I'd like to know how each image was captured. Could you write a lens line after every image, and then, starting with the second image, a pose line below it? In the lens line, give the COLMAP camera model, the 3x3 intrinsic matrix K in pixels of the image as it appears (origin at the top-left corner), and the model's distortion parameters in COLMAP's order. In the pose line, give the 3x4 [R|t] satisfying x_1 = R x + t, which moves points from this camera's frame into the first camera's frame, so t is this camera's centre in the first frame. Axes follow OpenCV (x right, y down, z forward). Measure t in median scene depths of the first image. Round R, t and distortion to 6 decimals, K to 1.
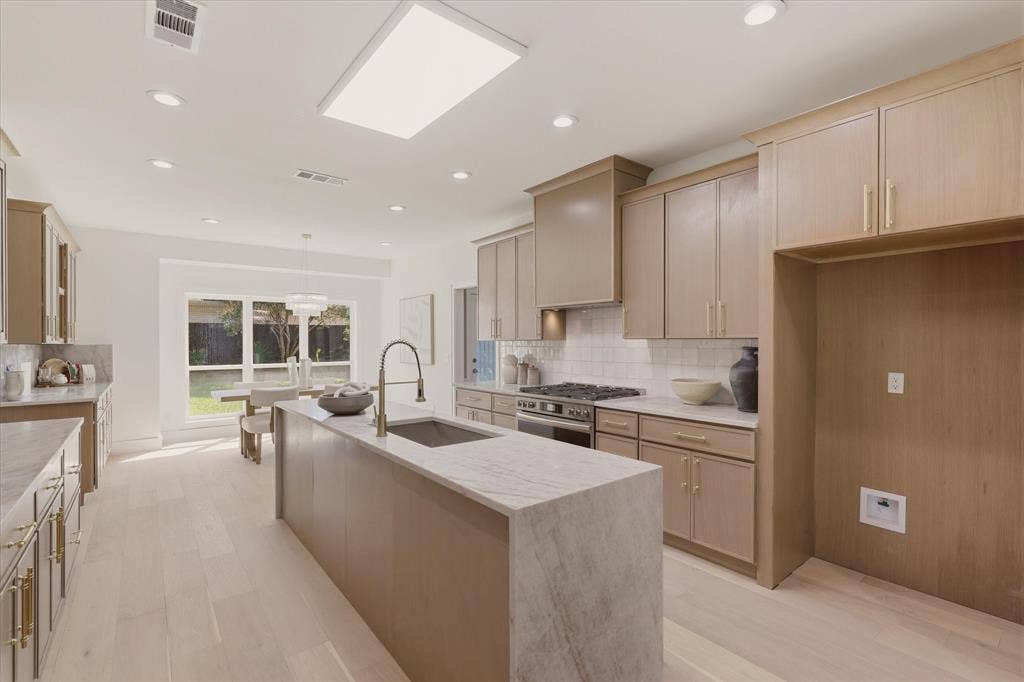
lens RADIAL K [[463.1, 0, 515.2], [0, 463.1, 343.1], [0, 0, 1]] dist [-0.002859, -0.000087]
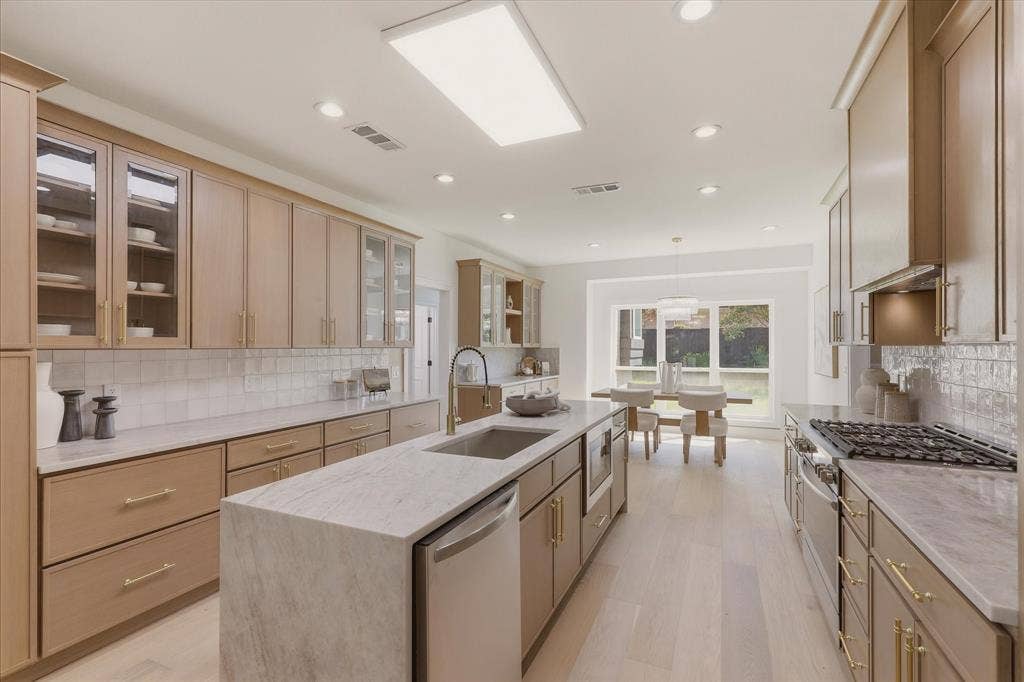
lens RADIAL K [[463.1, 0, 509.0], [0, 463.1, 343.7], [0, 0, 1]] dist [-0.002859, -0.000087]
pose [[0.447300, -0.002485, -0.894380, 0.315709], [-0.003075, 0.999986, -0.004317, -0.003249], [0.894378, 0.004681, 0.447287, 0.269511]]
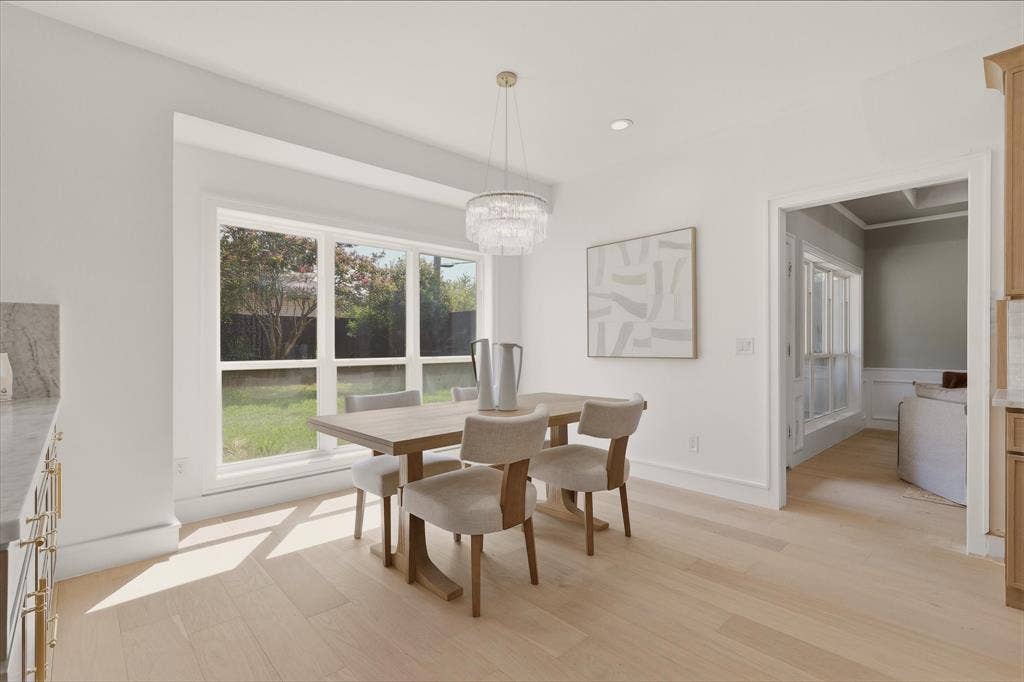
lens RADIAL K [[463.1, 0, 513.6], [0, 463.1, 343.6], [0, 0, 1]] dist [-0.002859, -0.000087]
pose [[0.997793, 0.002558, 0.066349, -0.541623], [-0.002392, 0.999994, -0.002576, 0.039144], [-0.066356, 0.002412, 0.997793, 0.616390]]
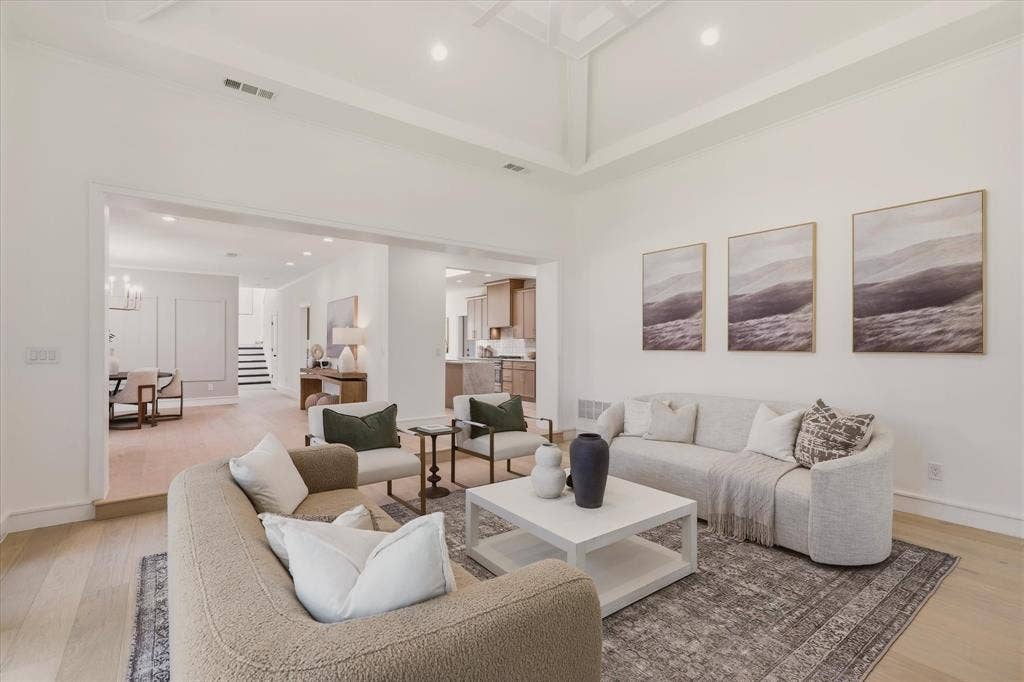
lens RADIAL K [[463.1, 0, 509.1], [0, 463.1, 342.1], [0, 0, 1]] dist [-0.002859, -0.000087]
pose [[0.999492, 0.002101, -0.031801, 0.202941], [-0.002254, 0.999986, -0.004764, 0.017943], [0.031791, 0.004833, 0.999483, -1.337250]]
